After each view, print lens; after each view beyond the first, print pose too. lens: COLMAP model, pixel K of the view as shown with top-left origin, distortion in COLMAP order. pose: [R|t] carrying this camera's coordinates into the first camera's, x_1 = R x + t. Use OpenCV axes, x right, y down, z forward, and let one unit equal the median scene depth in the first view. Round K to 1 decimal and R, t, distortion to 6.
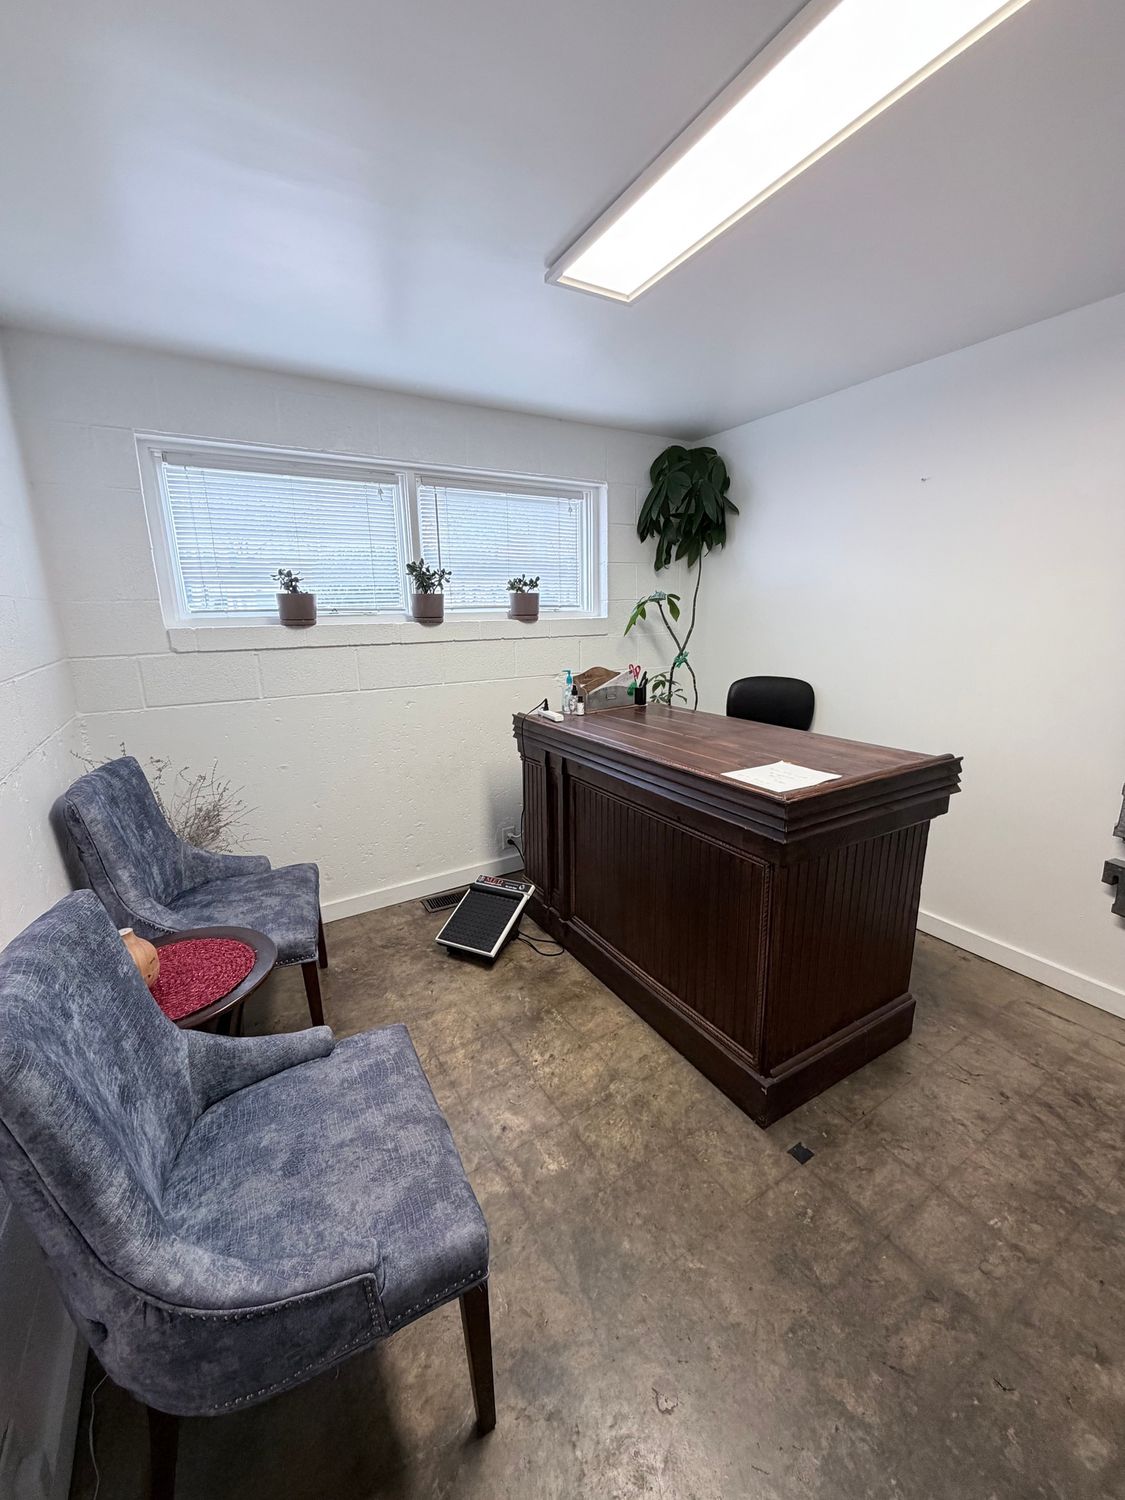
lens RADIAL K [[598.4, 0, 563.5], [0, 598.4, 750.8], [0, 0, 1]] dist [-0.001466, 0.000143]
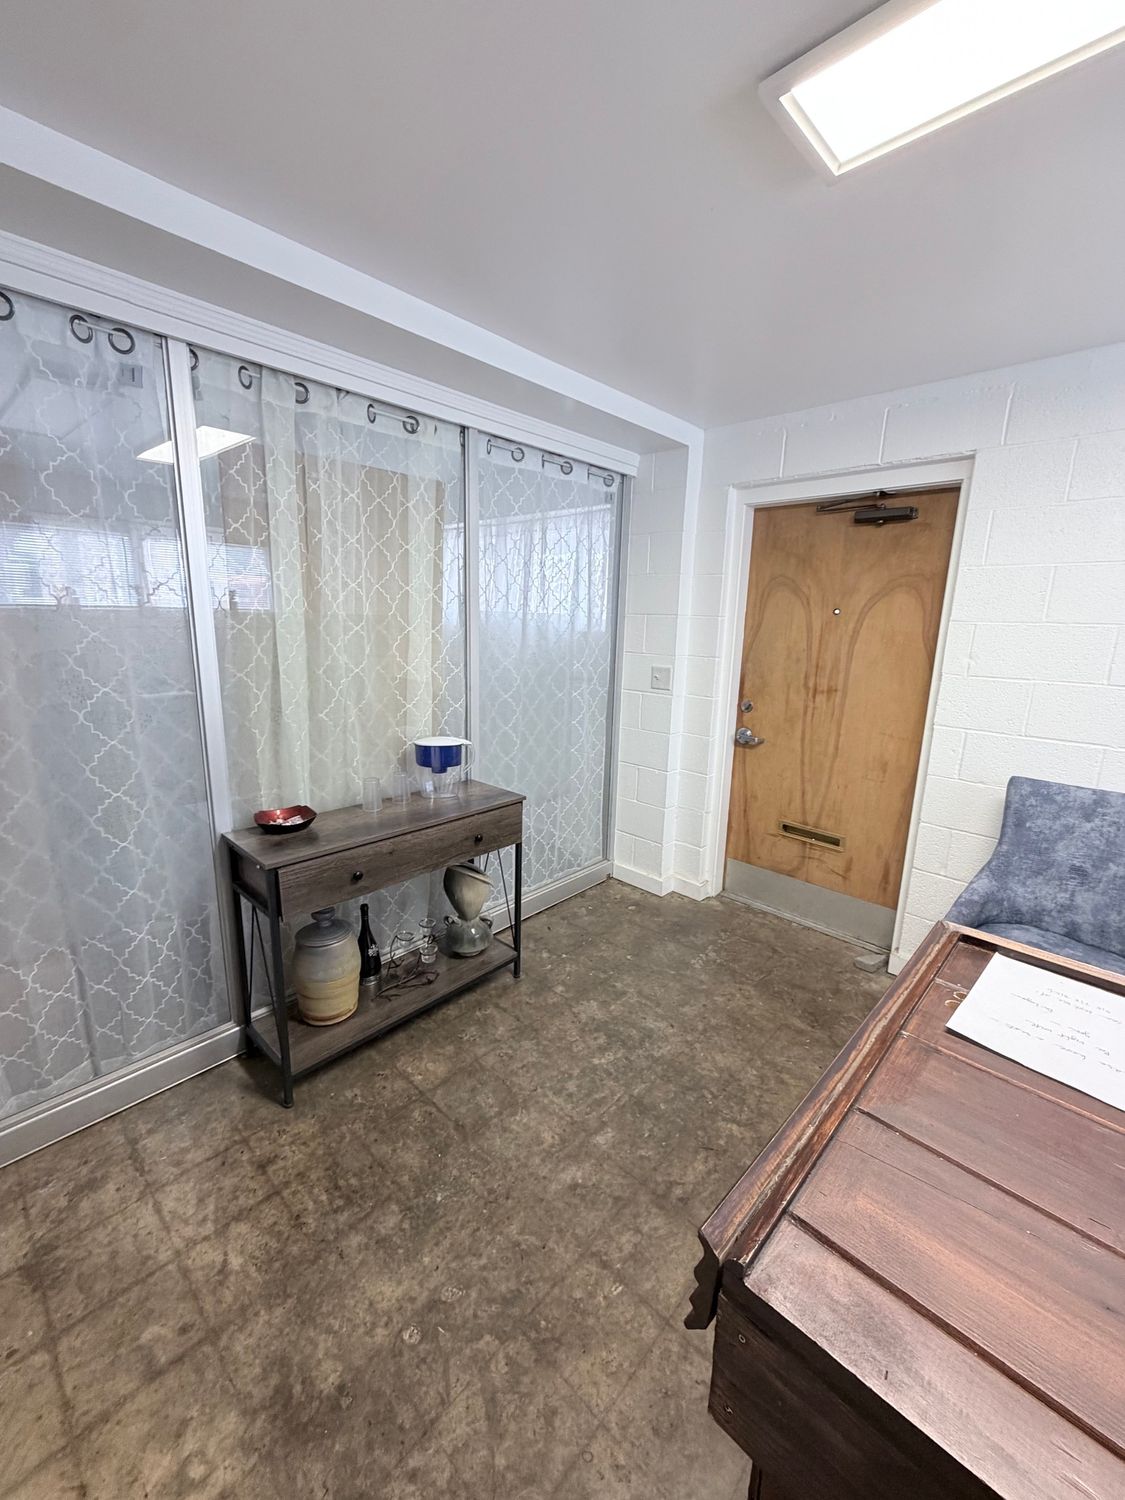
lens RADIAL K [[598.4, 0, 560.5], [0, 598.4, 745.8], [0, 0, 1]] dist [-0.001466, 0.000143]
pose [[-0.964827, 0.049604, -0.258162, 1.149433], [-0.068415, 0.900820, 0.428769, -0.439541], [0.253826, 0.431350, -0.865742, 1.622564]]
